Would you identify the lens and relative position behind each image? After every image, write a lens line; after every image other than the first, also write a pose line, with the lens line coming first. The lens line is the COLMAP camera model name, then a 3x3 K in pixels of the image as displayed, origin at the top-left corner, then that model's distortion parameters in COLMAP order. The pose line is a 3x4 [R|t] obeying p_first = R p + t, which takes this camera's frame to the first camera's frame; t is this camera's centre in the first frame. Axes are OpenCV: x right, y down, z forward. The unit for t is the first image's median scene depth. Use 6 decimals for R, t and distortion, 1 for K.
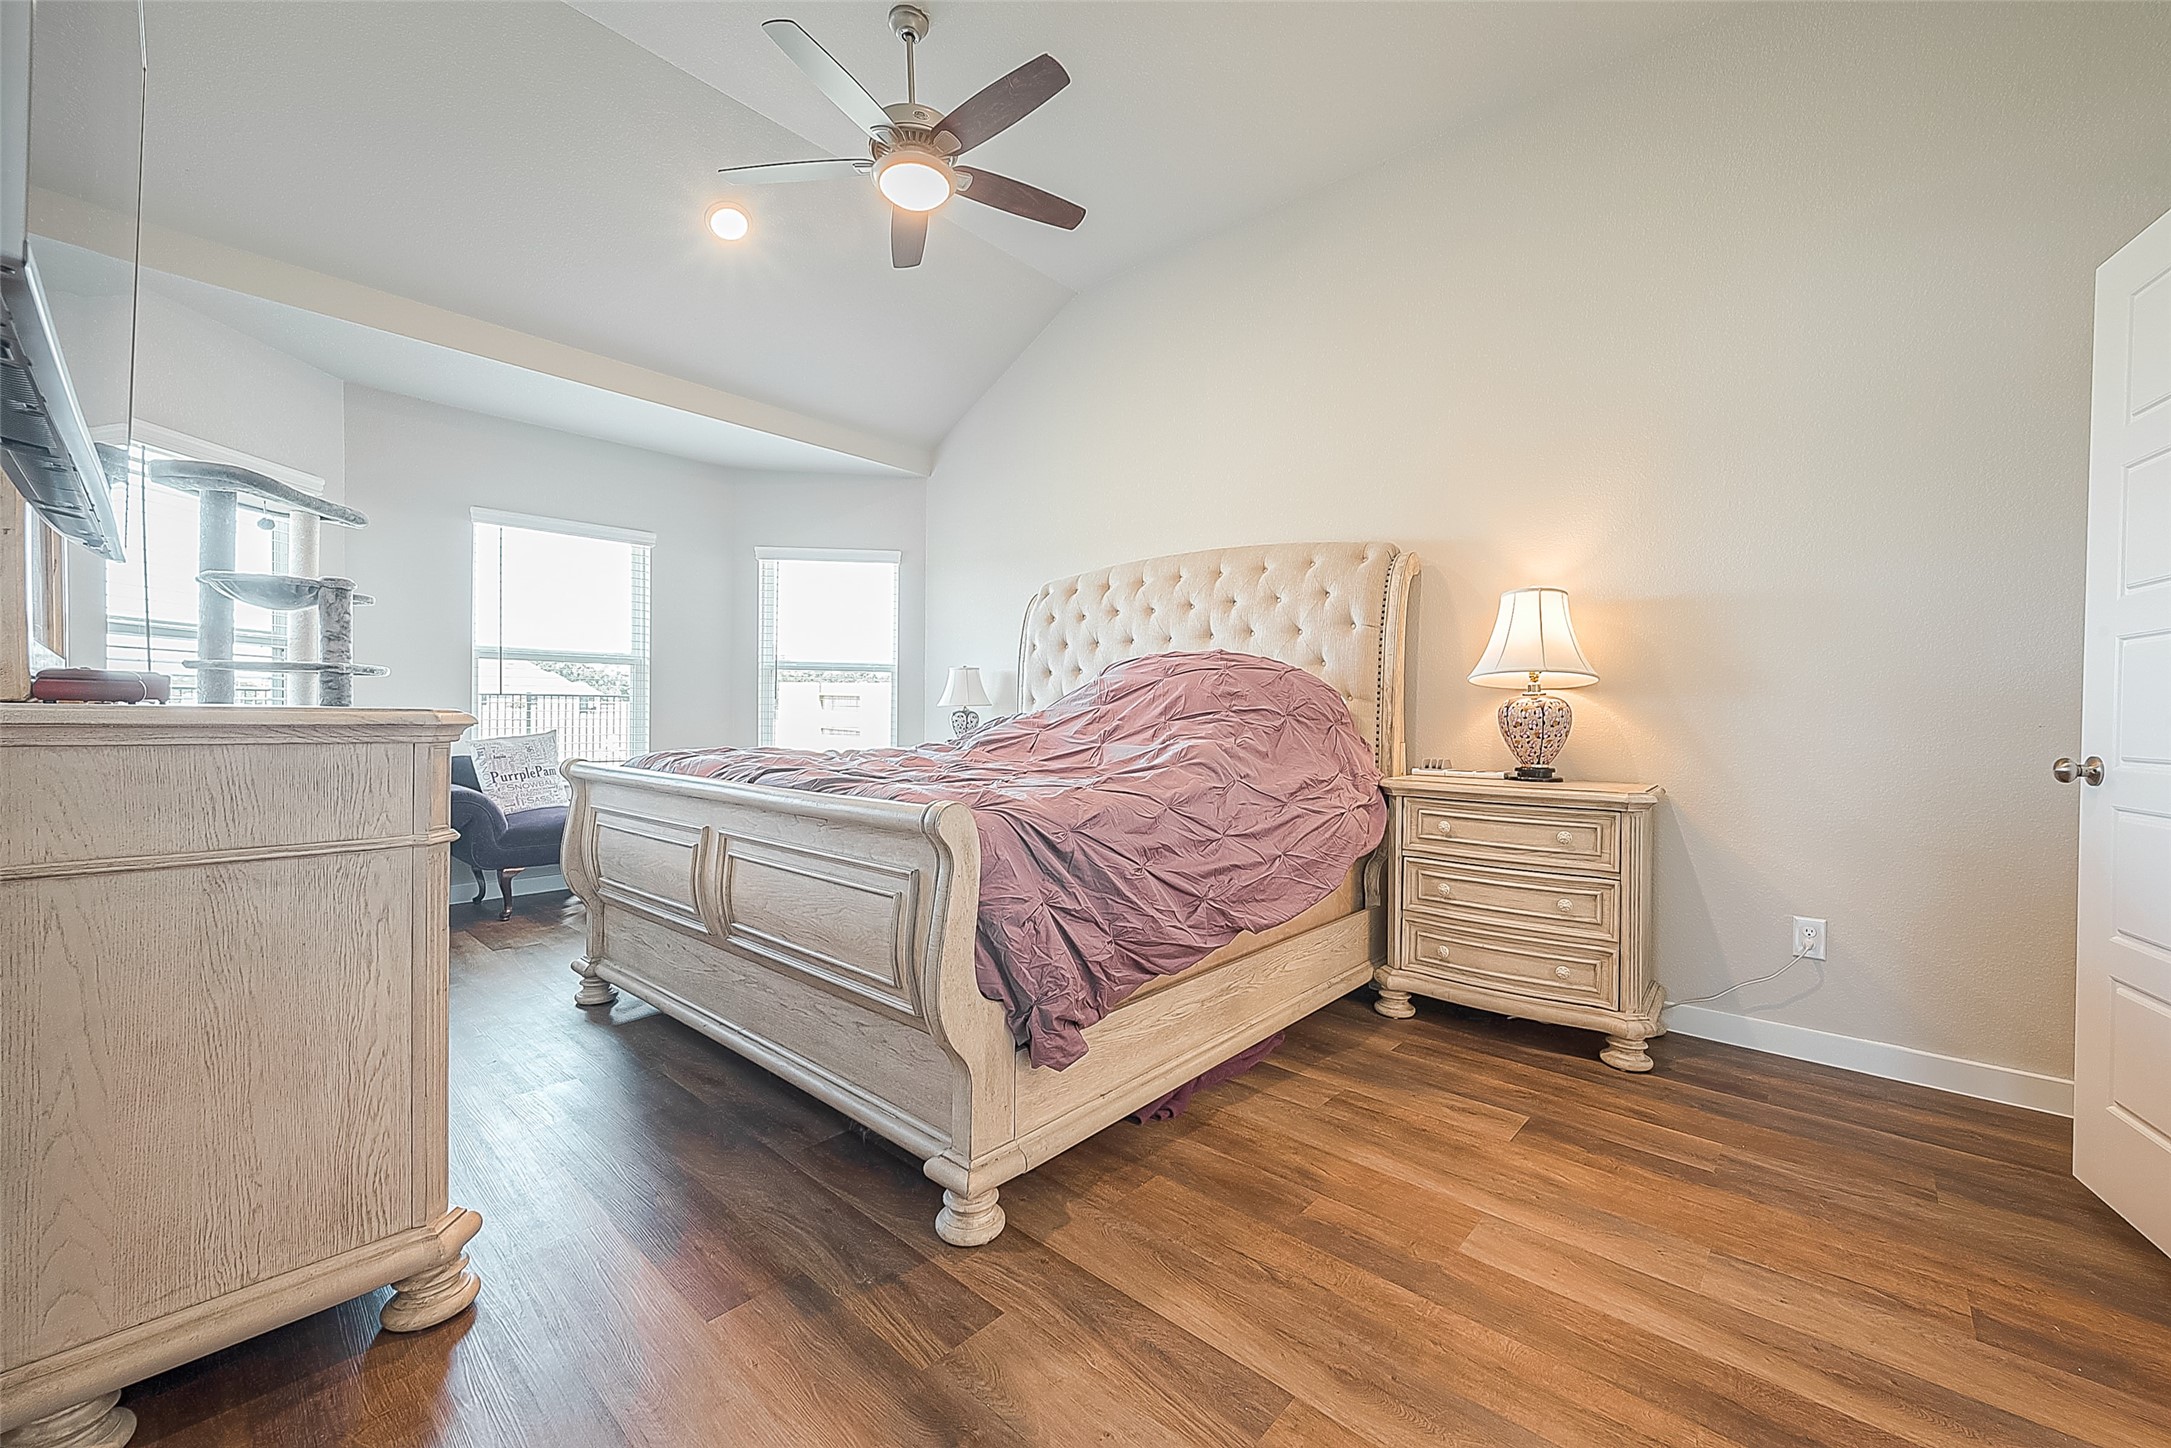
lens RADIAL K [[885.5, 0, 1085.5], [0, 885.5, 724.0], [0, 0, 1]] dist [0.016235, -0.000077]
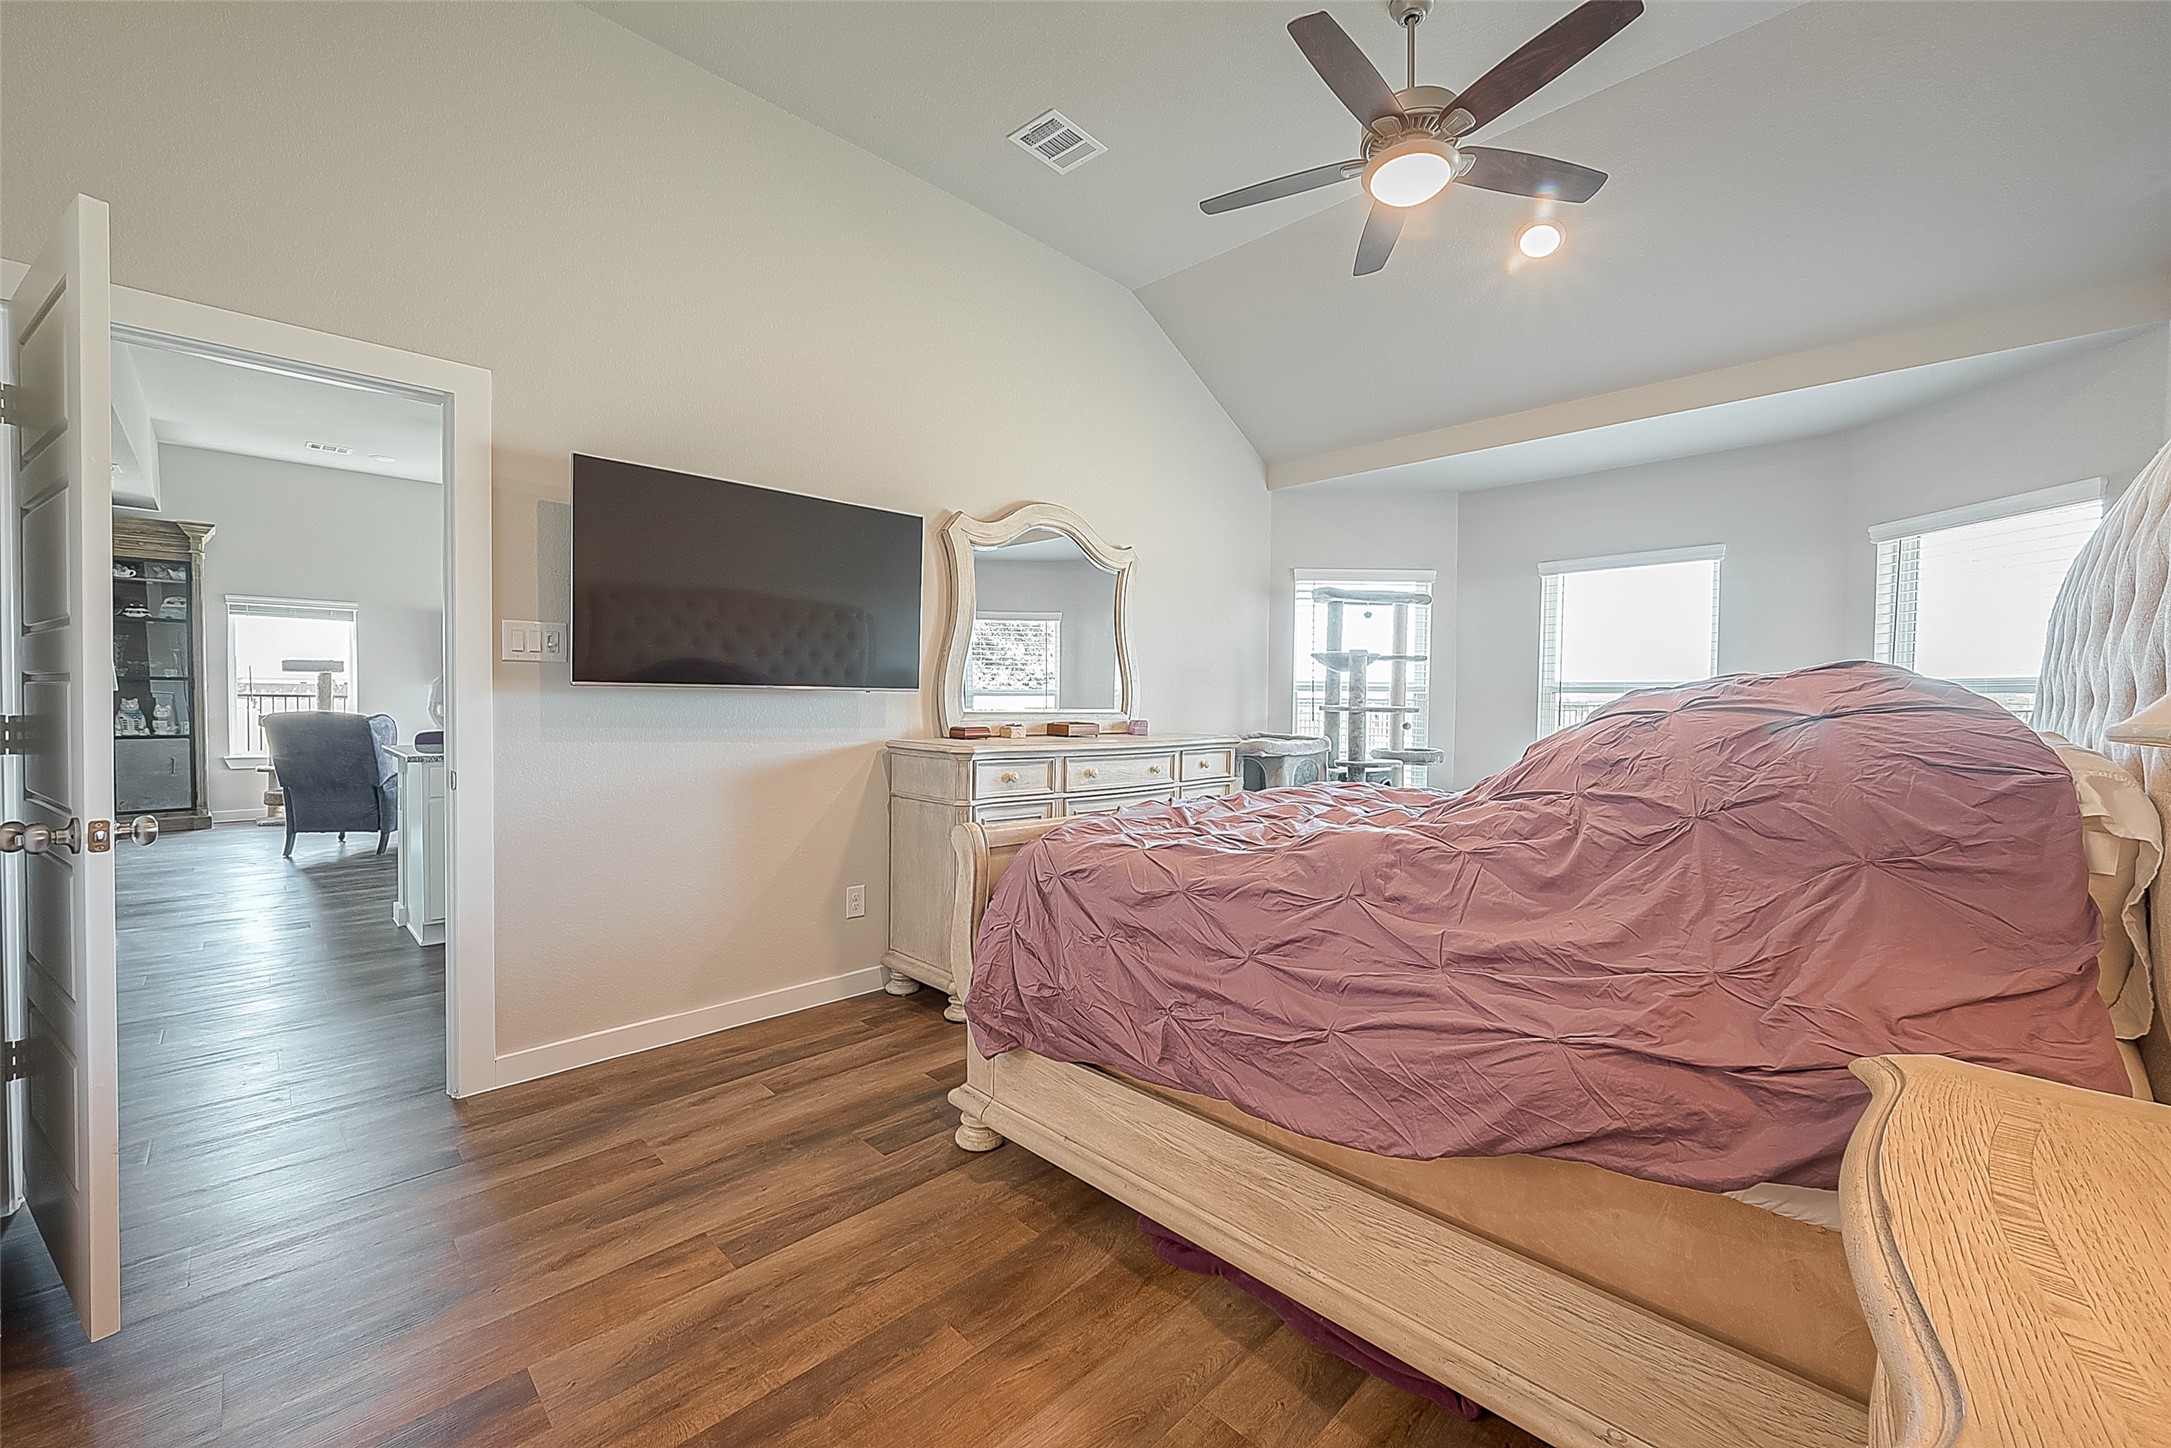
lens RADIAL K [[854.7, 0, 1085.5], [0, 854.7, 724.0], [0, 0, 1]] dist [-0.001201, -0.000068]
pose [[-0.071414, 0.015368, -0.997328, 0.955811], [-0.029053, 0.999425, 0.017481, -0.077181], [0.997024, 0.030223, -0.070927, 1.028672]]
